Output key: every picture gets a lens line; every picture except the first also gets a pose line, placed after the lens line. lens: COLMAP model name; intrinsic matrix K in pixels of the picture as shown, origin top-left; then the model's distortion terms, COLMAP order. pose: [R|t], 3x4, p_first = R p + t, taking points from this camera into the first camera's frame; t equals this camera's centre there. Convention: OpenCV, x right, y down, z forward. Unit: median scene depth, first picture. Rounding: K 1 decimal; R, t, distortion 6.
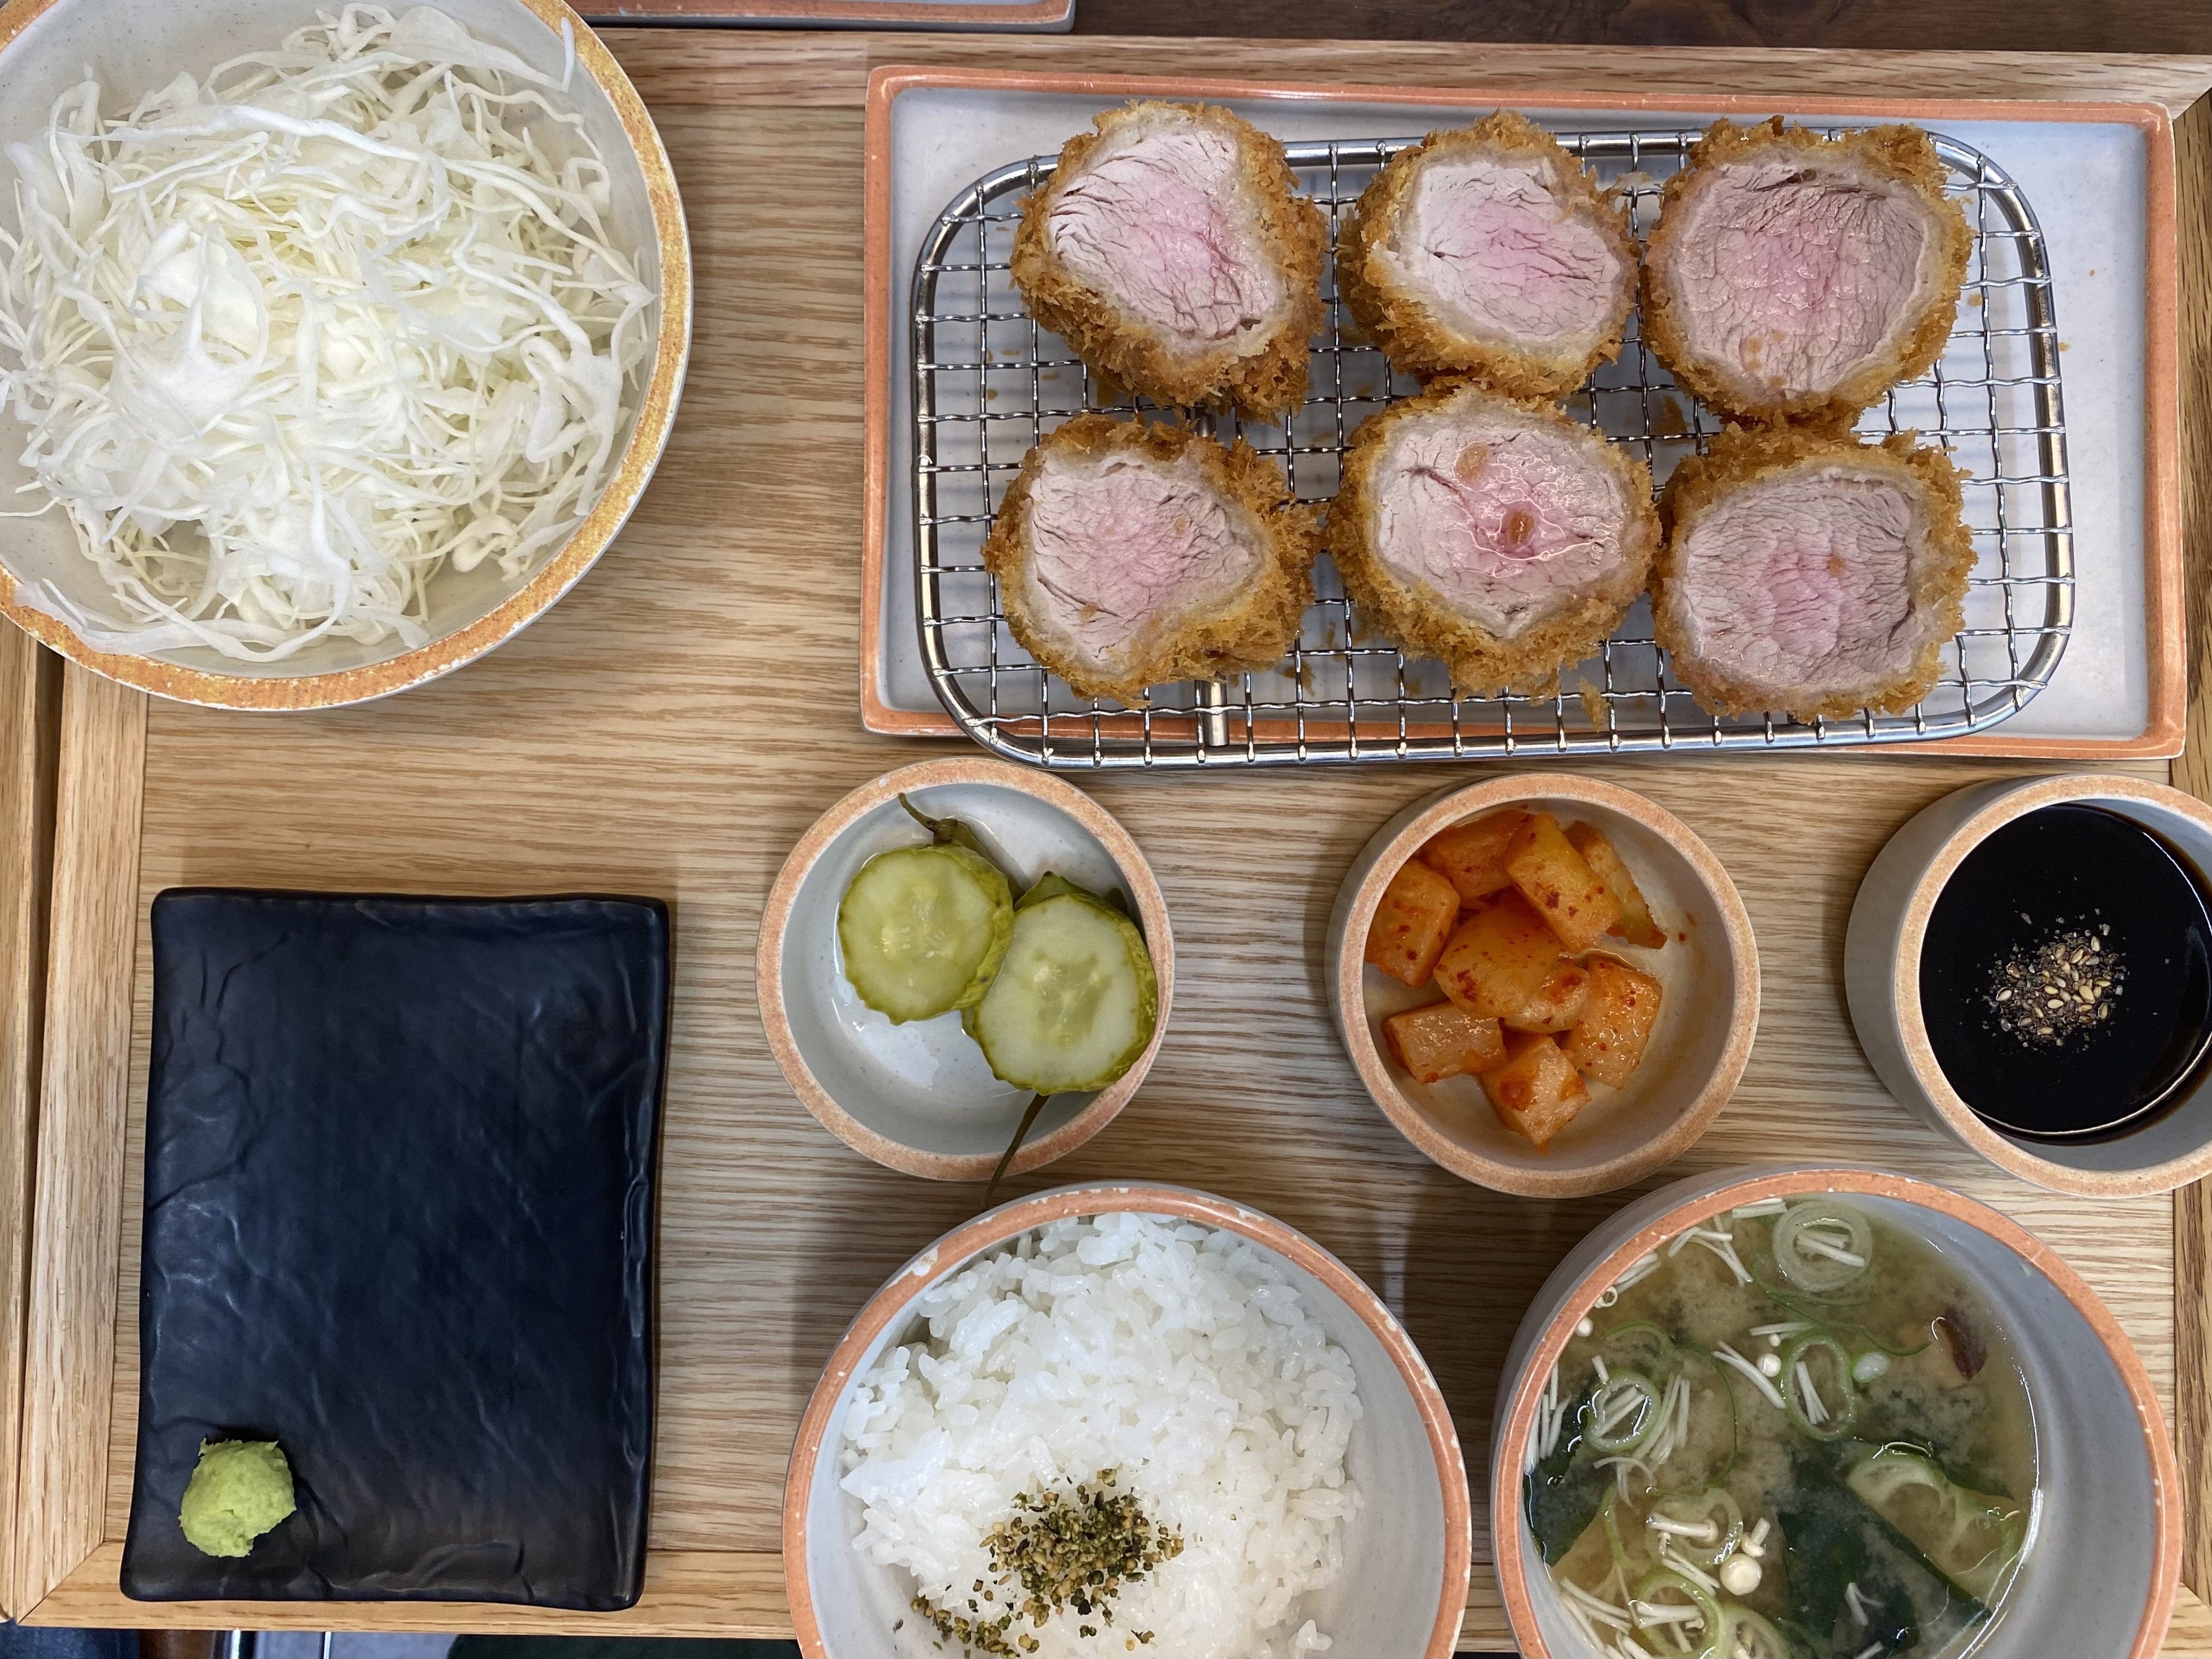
lens RADIAL K [[1779.0, 0, 1065.5], [0, 1779.0, 828.5], [0, 0, 1]] dist [0.009309, -0.005644]
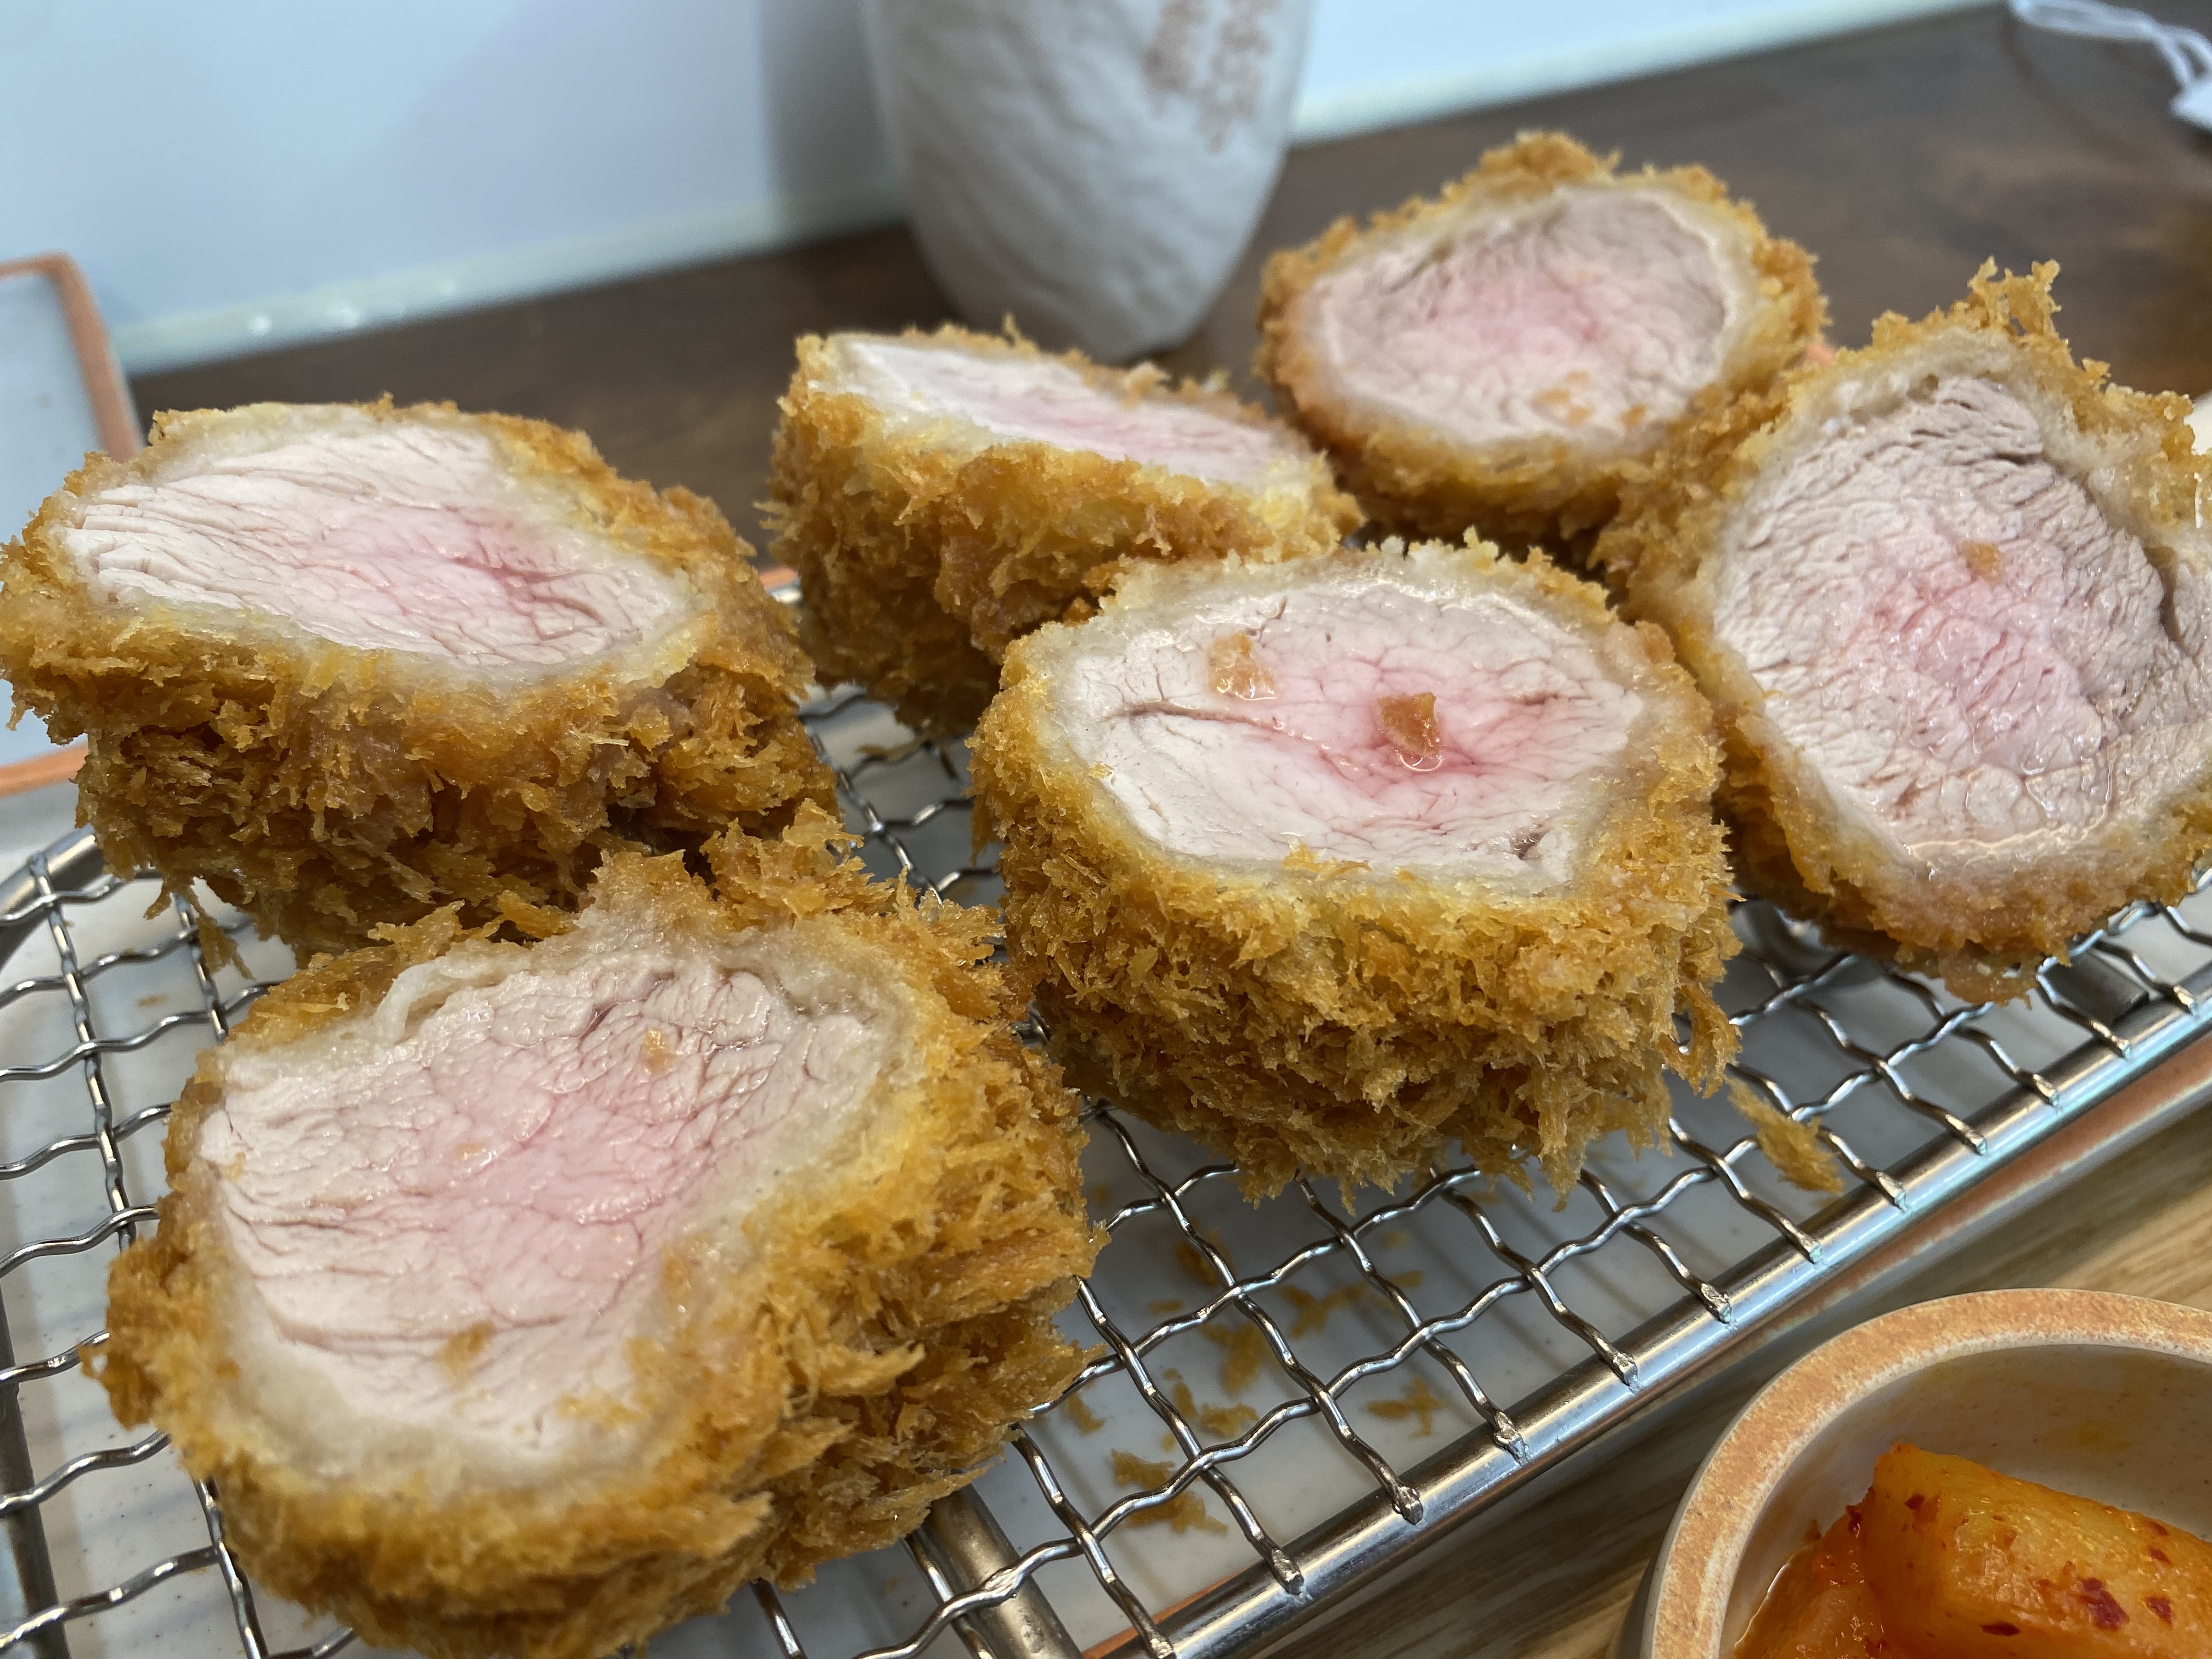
lens RADIAL K [[1781.2, 0, 1106.0], [0, 1781.2, 829.5], [0, 0, 1]] dist [-0.000629, -0.002776]
pose [[0.864463, -0.329428, 0.379712, 0.021537], [0.502337, 0.594678, -0.627707, 0.077070], [-0.019022, 0.733372, 0.679561, 0.726902]]
